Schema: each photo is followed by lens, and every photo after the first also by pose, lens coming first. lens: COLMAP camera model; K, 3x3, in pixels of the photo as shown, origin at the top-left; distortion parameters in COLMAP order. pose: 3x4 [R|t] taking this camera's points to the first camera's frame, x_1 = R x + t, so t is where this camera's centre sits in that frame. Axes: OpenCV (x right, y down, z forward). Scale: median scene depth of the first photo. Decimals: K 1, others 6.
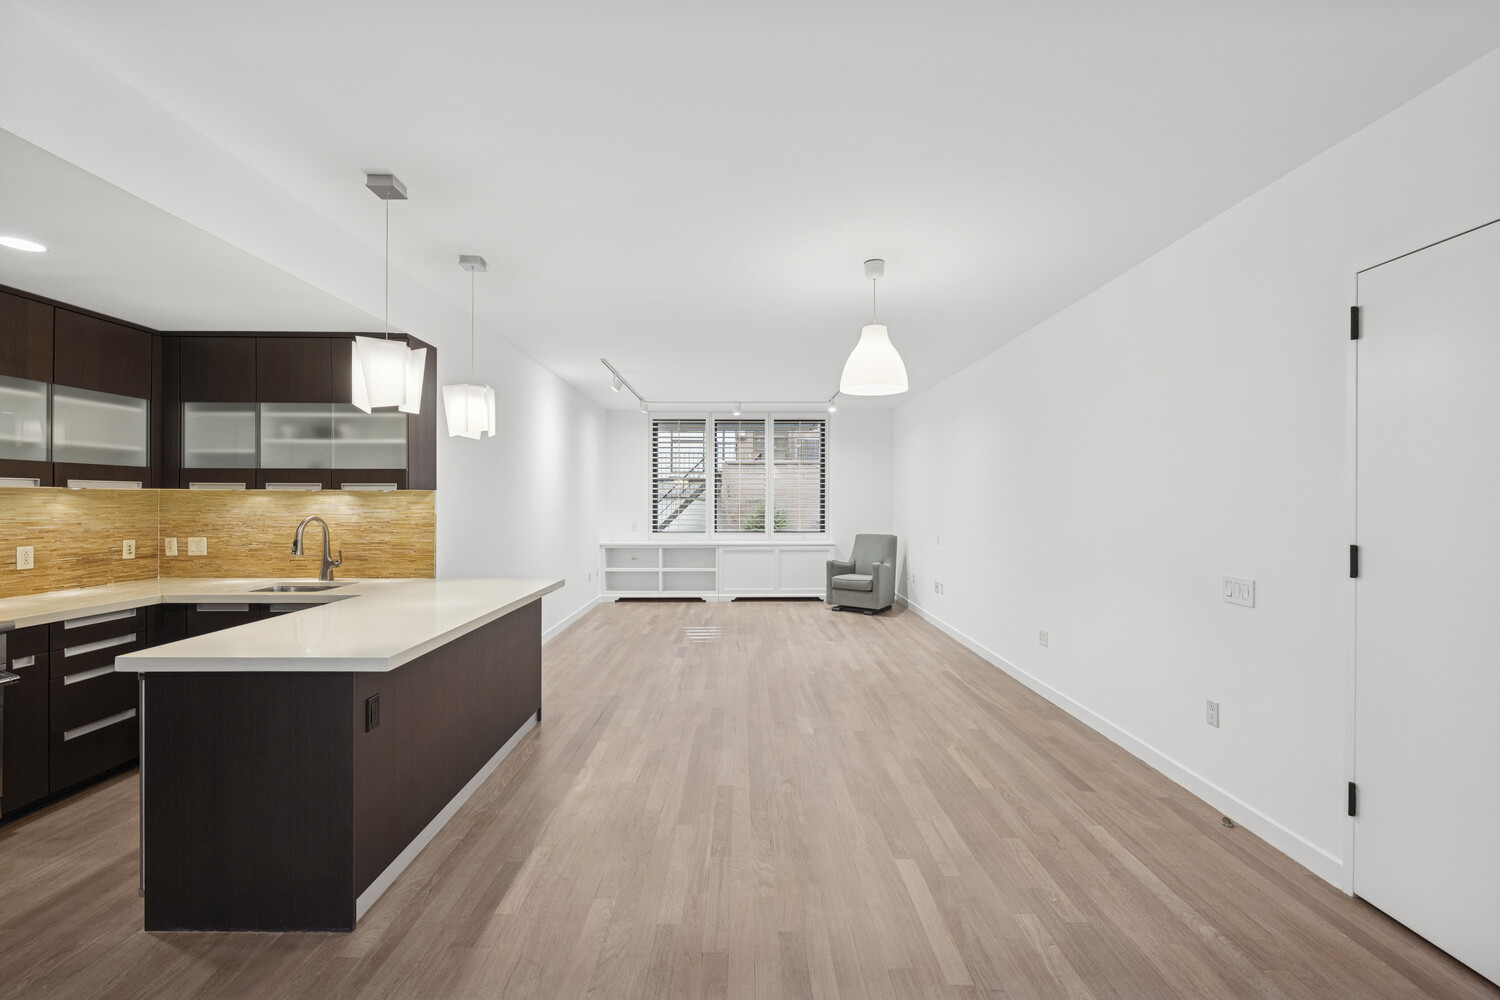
lens RADIAL K [[602.0, 0, 750.2], [0, 602.0, 500.0], [0, 0, 1]] dist [-0.002915, -0.000339]
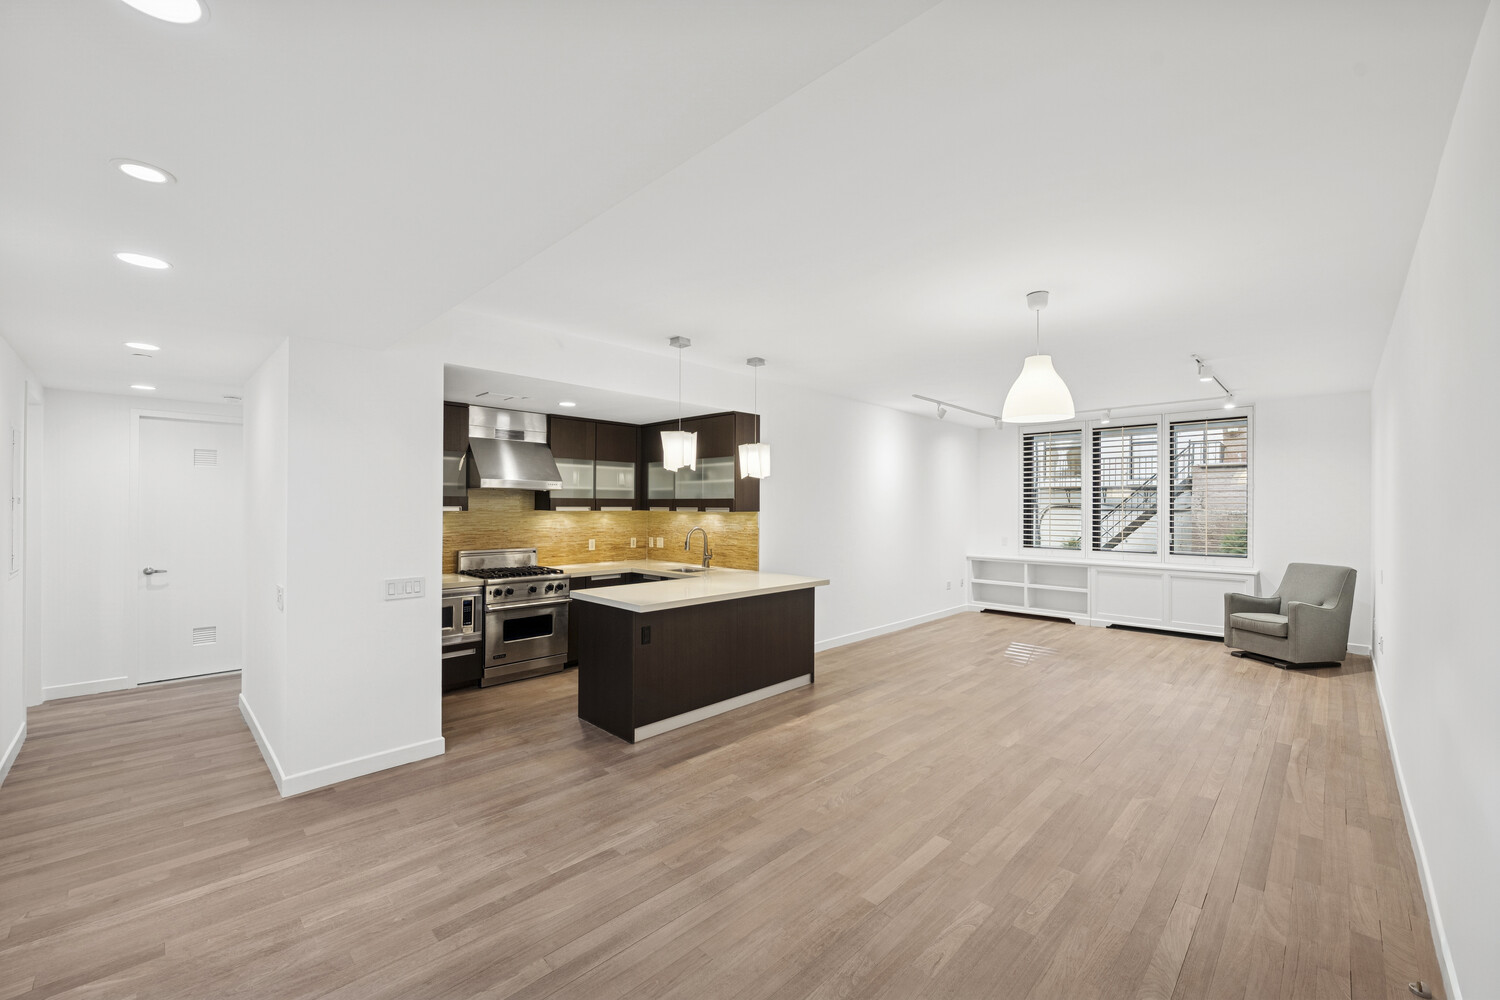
lens RADIAL K [[602.0, 0, 744.2], [0, 602.0, 503.3], [0, 0, 1]] dist [-0.002915, -0.000339]
pose [[0.700793, -0.002403, -0.713361, 0.552239], [-0.002002, 0.999984, -0.005336, -0.031293], [0.713362, 0.005168, 0.700777, -0.065901]]
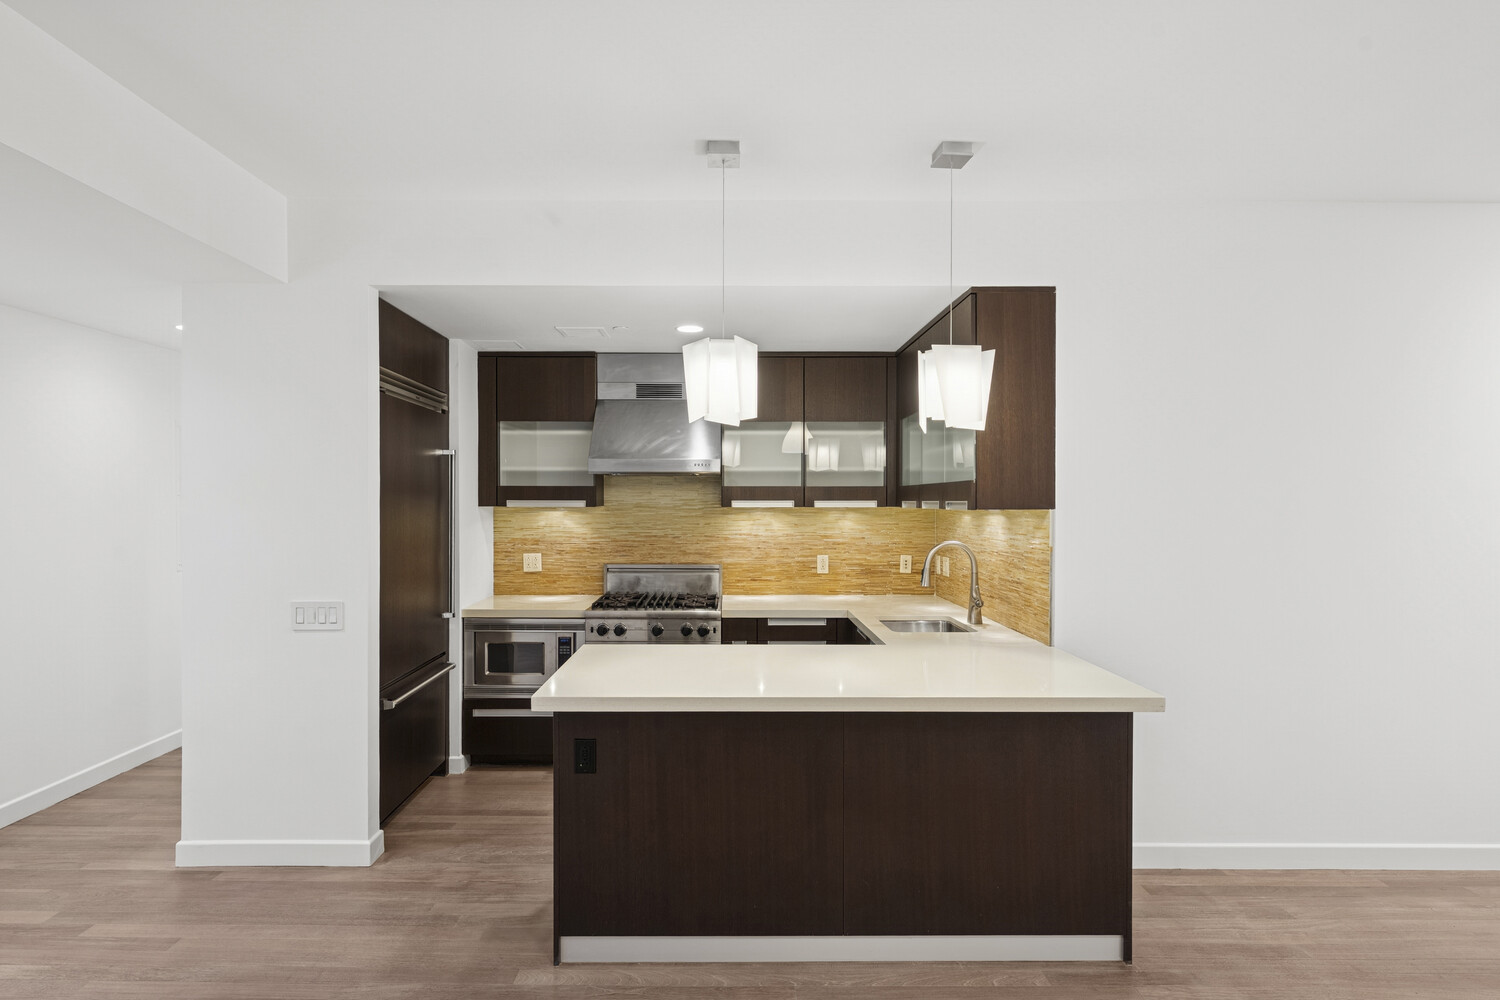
lens RADIAL K [[784.9, 0, 722.7], [0, 784.9, 506.4], [0, 0, 1]] dist [0.000704, 0.000185]
pose [[-0.018896, 0.004523, -0.999811, 0.350323], [0.001224, 0.999989, 0.004501, -0.025942], [0.999821, -0.001139, -0.018901, 0.725325]]
